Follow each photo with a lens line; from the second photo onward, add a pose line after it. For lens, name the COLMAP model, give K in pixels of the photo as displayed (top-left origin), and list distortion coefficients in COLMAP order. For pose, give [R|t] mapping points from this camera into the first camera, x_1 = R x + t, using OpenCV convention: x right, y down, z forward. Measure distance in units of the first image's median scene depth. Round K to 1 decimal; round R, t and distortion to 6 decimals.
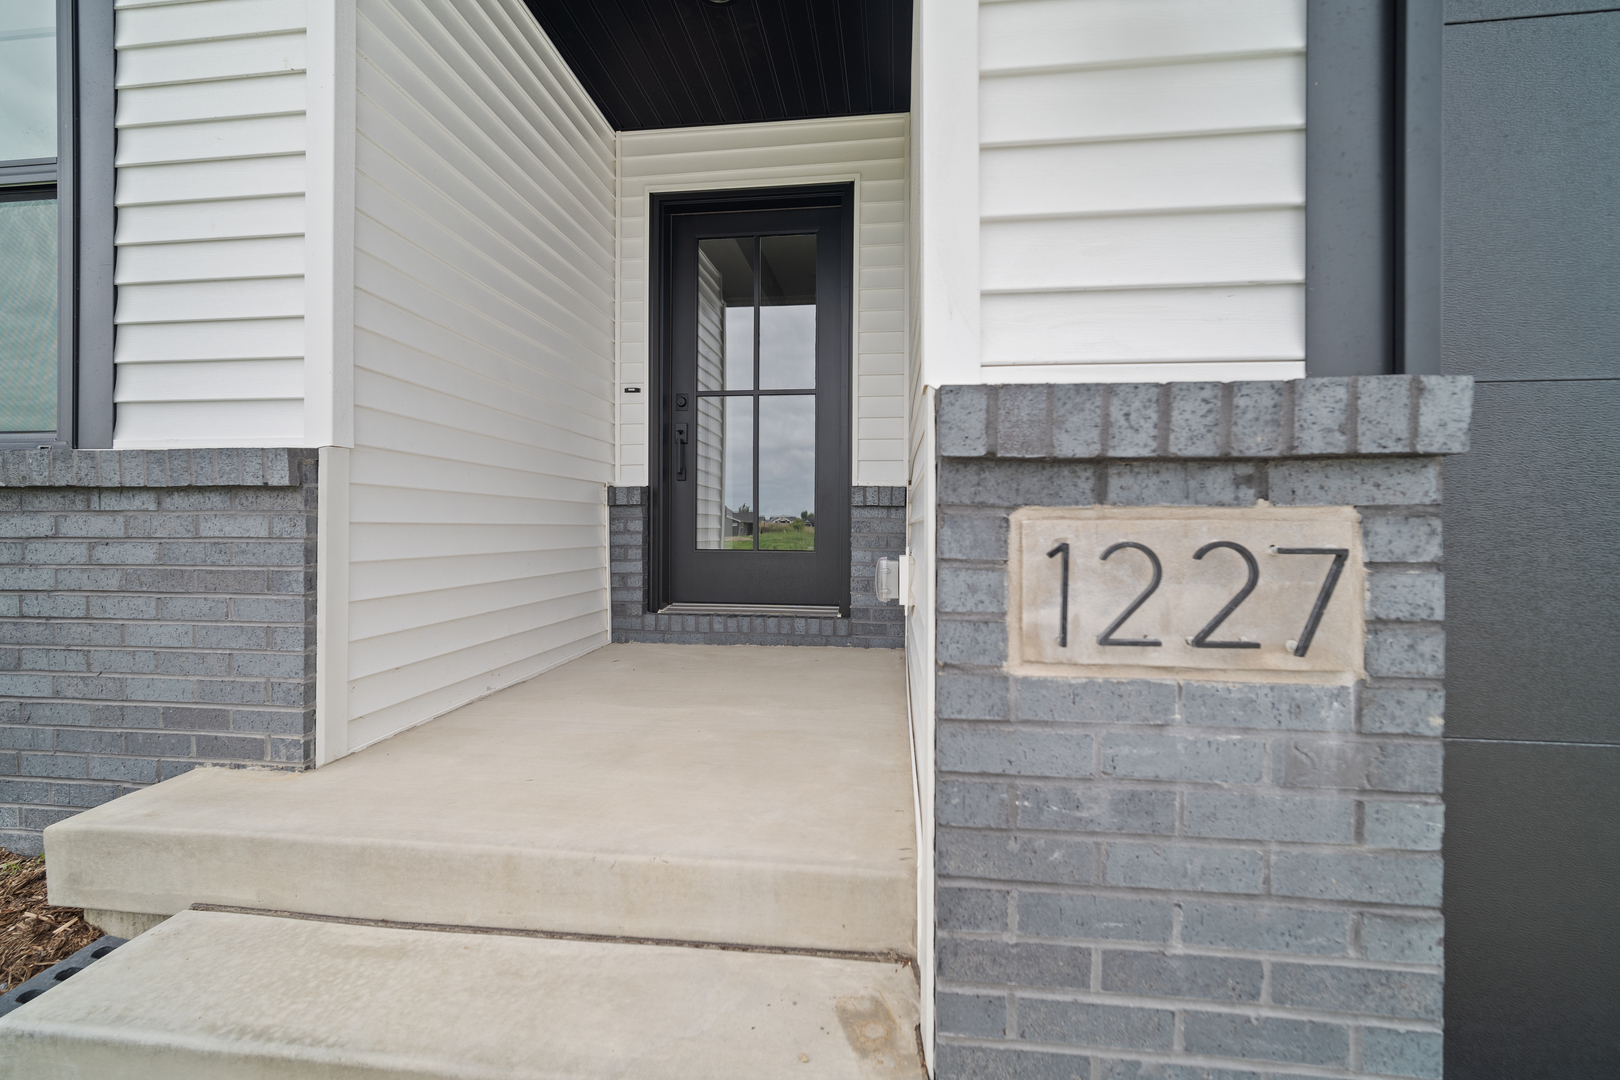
lens RADIAL K [[709.9, 0, 808.2], [0, 709.9, 542.2], [0, 0, 1]] dist [-0.003405, 0.000519]
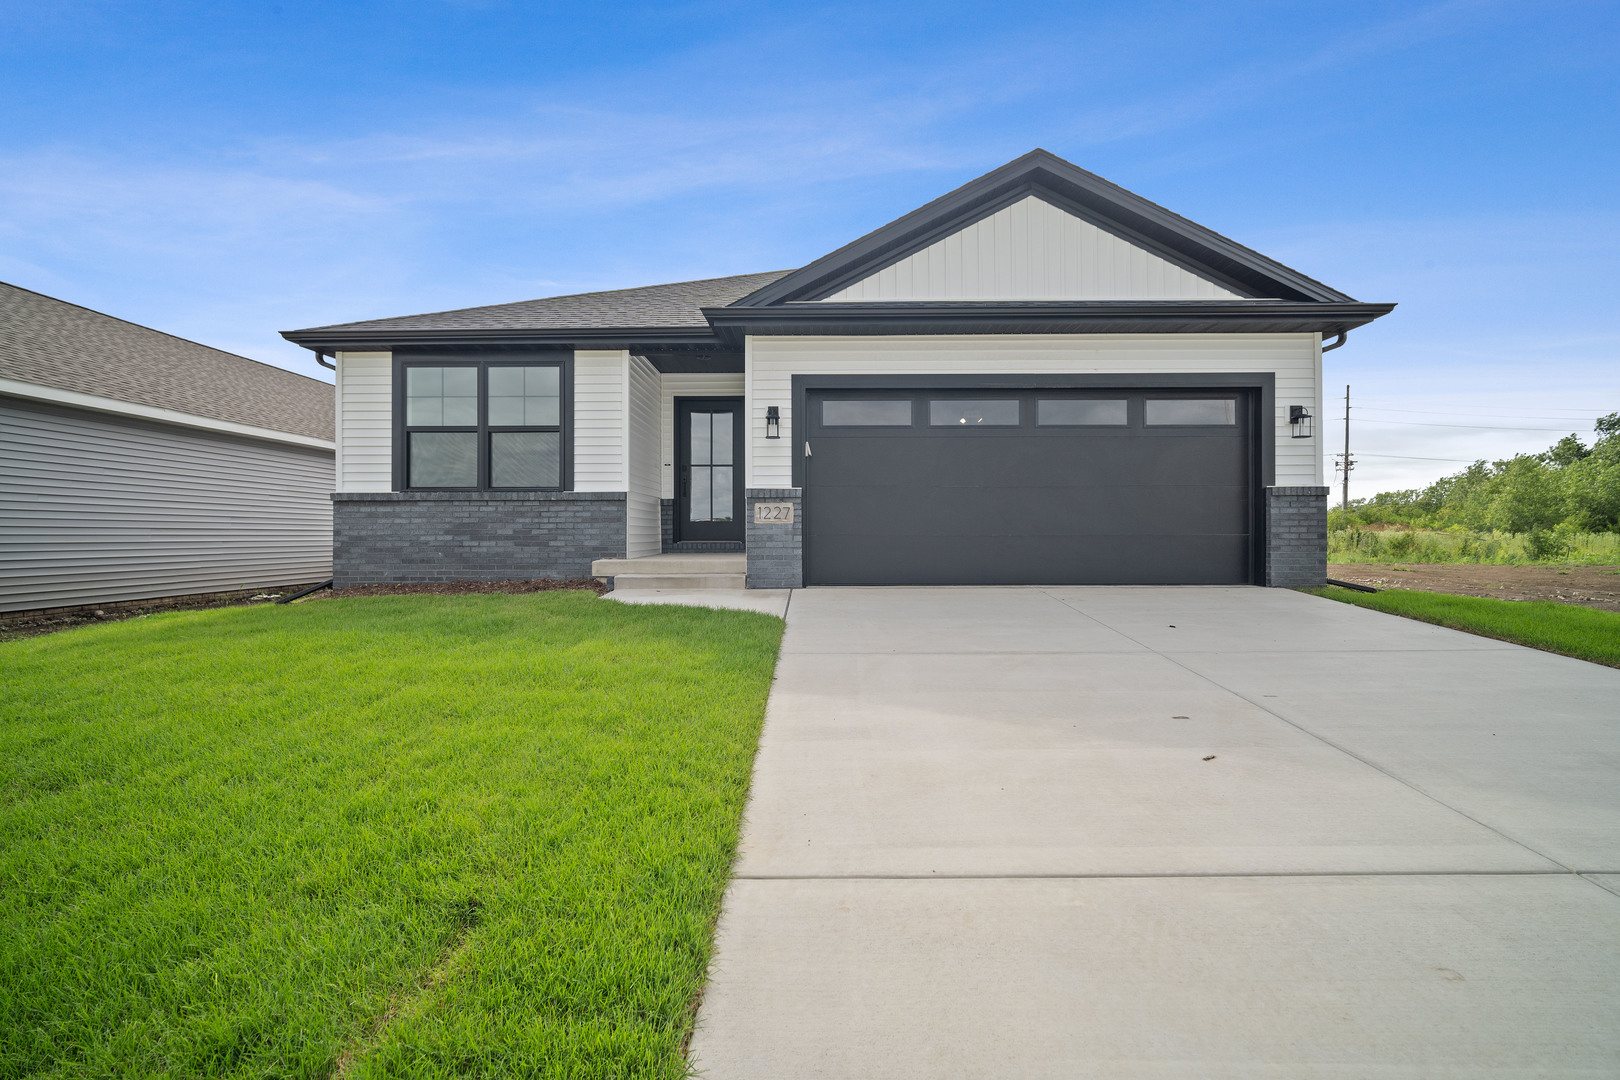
lens RADIAL K [[709.9, 0, 808.2], [0, 709.9, 542.2], [0, 0, 1]] dist [-0.003405, 0.000519]
pose [[0.994024, -0.006651, 0.108958, -0.002318], [0.007814, 0.999917, -0.010251, 0.258279], [-0.108880, 0.011041, 0.993994, -3.794997]]
